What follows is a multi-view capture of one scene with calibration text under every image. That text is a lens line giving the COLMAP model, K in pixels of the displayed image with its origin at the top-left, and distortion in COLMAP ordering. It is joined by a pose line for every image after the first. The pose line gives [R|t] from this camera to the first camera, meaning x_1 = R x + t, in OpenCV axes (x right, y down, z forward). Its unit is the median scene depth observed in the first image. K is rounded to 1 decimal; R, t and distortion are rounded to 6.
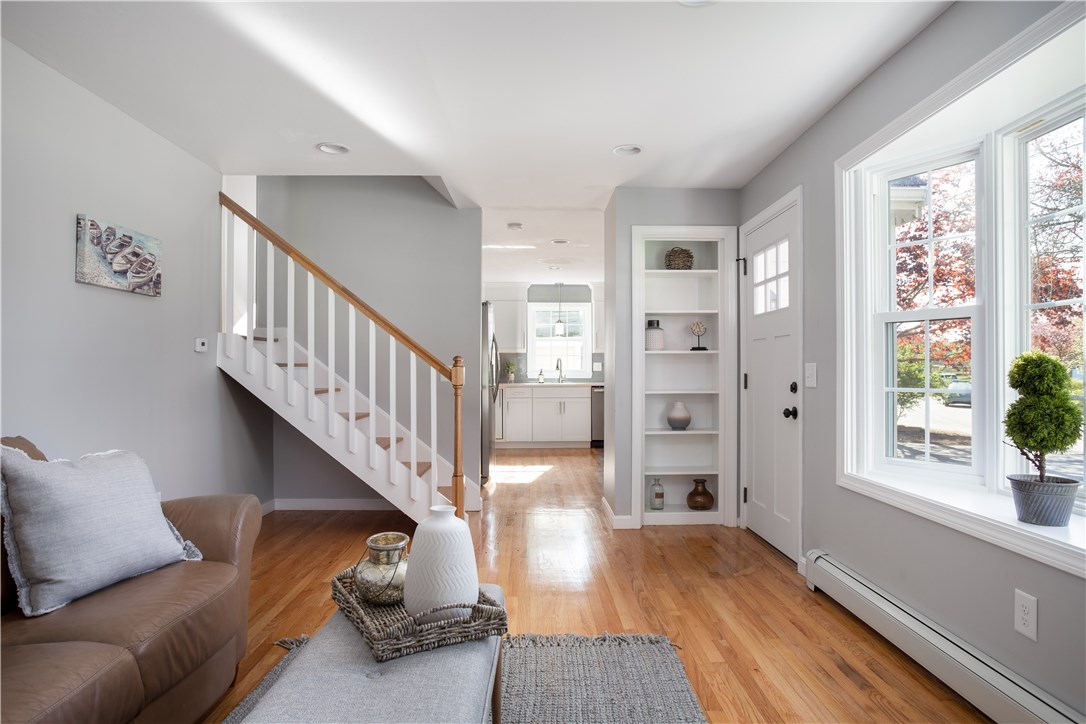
lens RADIAL K [[667.3, 0, 544.0], [0, 667.3, 368.0], [0, 0, 1]] dist [-0.065174, 0.055259]
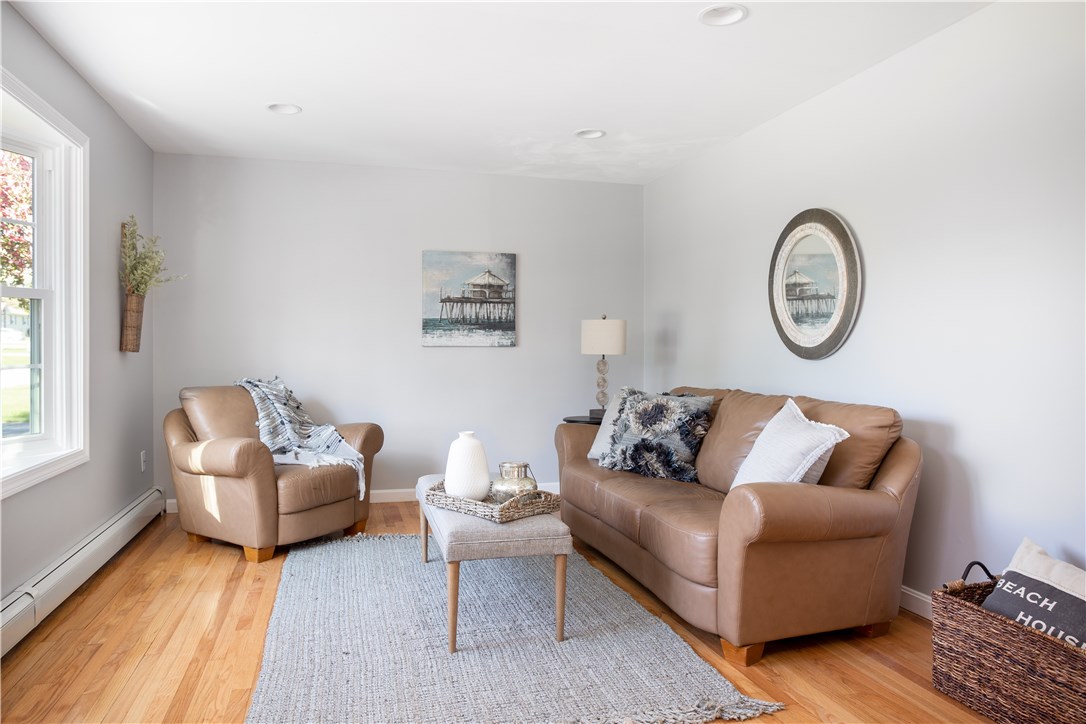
lens RADIAL K [[737.4, 0, 544.6], [0, 737.4, 363.5], [0, 0, 1]] dist [-0.003443, 0.003455]
pose [[-0.967423, 0.004997, -0.253117, 0.047241], [0.000832, 0.999863, 0.016558, 0.004697], [0.253165, 0.015808, -0.967294, 1.087243]]
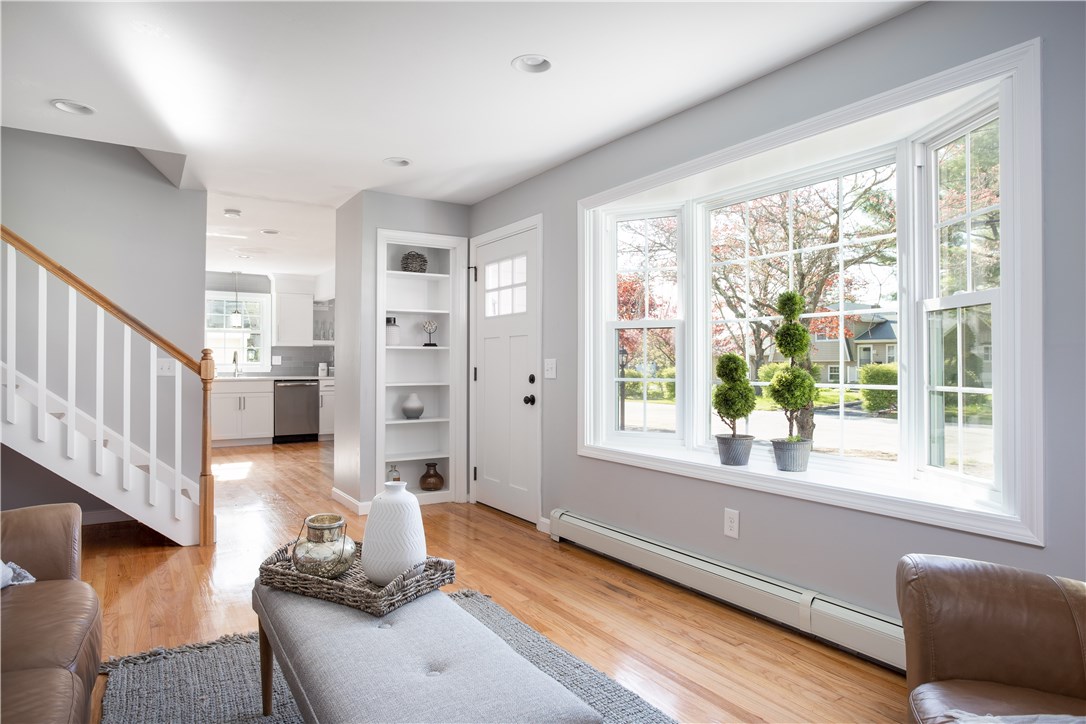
lens RADIAL K [[667.5, 0, 538.3], [0, 667.5, 358.5], [0, 0, 1]] dist [-0.070379, 0.059842]
pose [[0.856915, 0.007174, 0.515408, -0.207336], [-0.004541, 0.999969, -0.006369, -0.000087], [-0.515438, 0.003118, 0.856921, -0.045863]]
